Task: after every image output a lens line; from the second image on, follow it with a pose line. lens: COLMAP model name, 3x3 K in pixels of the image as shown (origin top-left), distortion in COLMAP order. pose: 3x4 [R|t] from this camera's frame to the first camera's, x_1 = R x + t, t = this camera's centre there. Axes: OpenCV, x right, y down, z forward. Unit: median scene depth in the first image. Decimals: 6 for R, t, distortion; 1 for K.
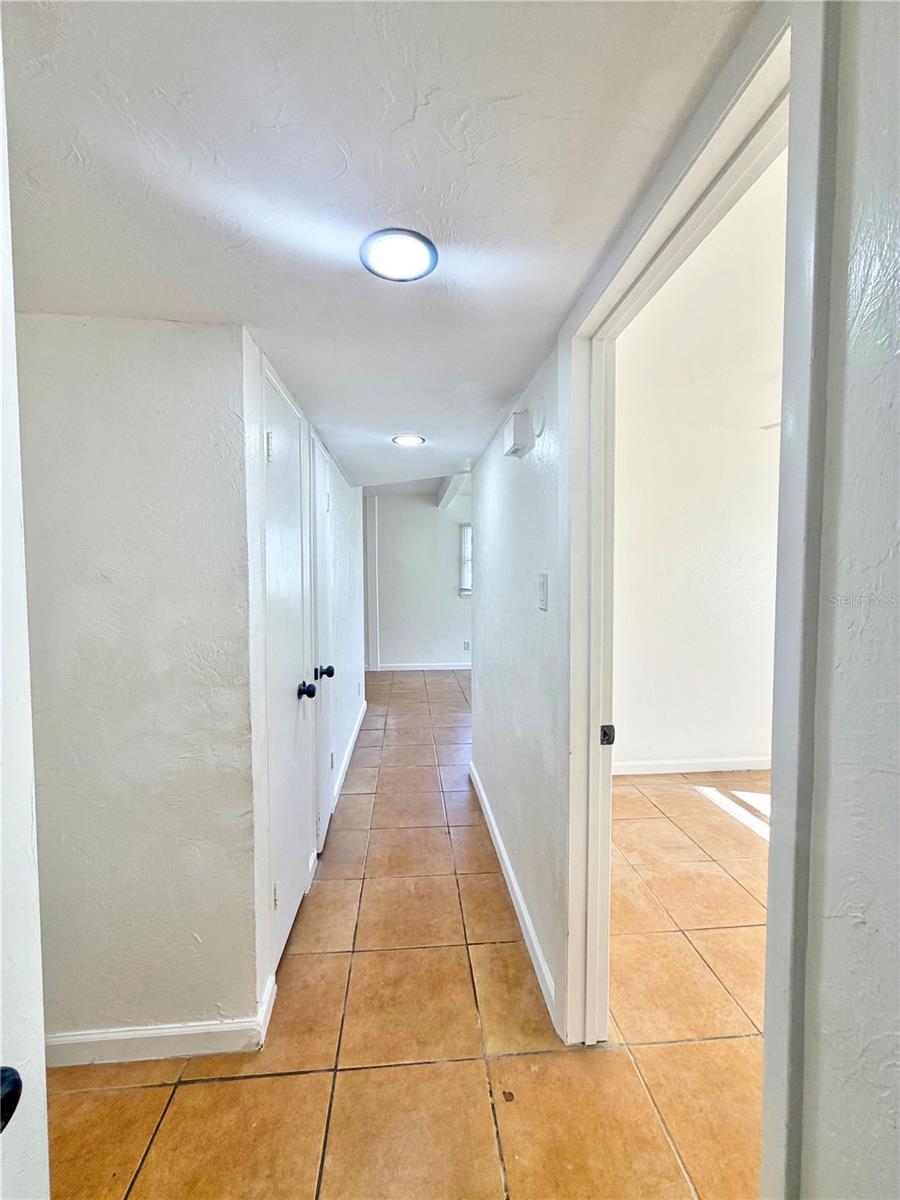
lens RADIAL K [[478.4, 0, 450.0], [0, 478.4, 600.0], [0, 0, 1]] dist [0.000816, -0.000053]
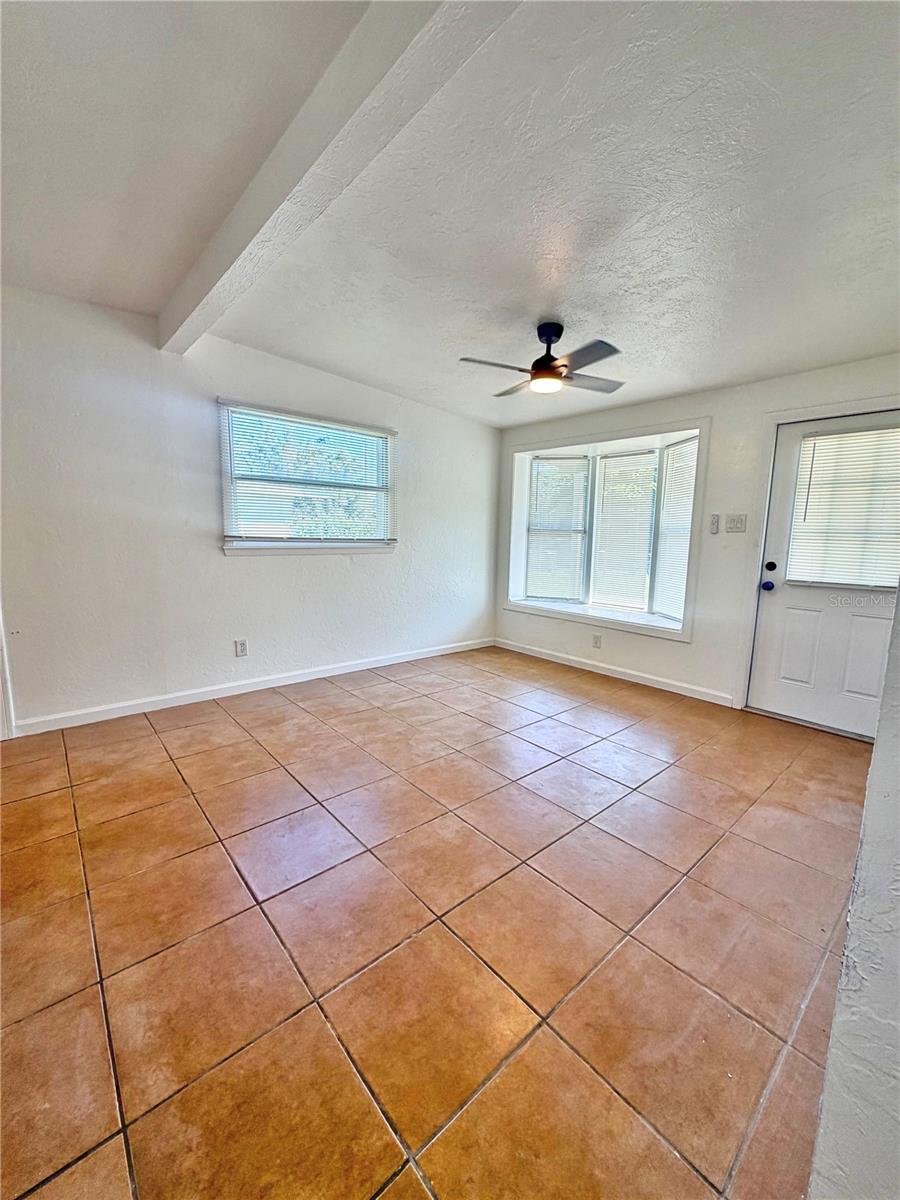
lens RADIAL K [[478.4, 0, 450.0], [0, 478.4, 600.0], [0, 0, 1]] dist [0.000816, -0.000053]
pose [[0.808158, -0.068763, 0.584937, -0.185033], [0.007113, 0.994228, 0.107050, -0.020674], [-0.588922, -0.082353, 0.803983, 1.066097]]
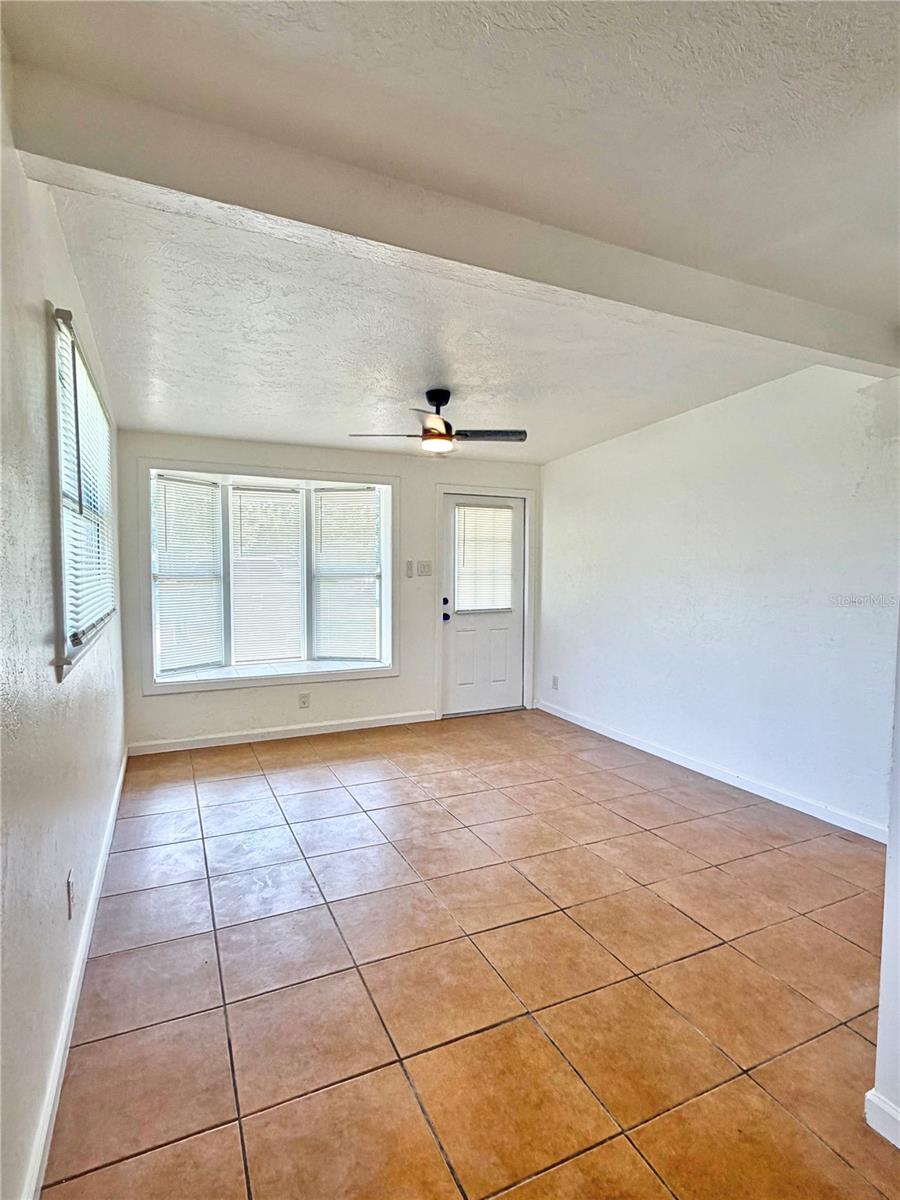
lens RADIAL K [[603.3, 0, 450.0], [0, 603.3, 600.0], [0, 0, 1]] dist [0.001634, 0.000645]
pose [[-0.343143, -0.061413, 0.937273, -0.631034], [0.038141, 0.996126, 0.079233, -0.122497], [-0.938508, 0.062937, -0.339472, 2.156105]]
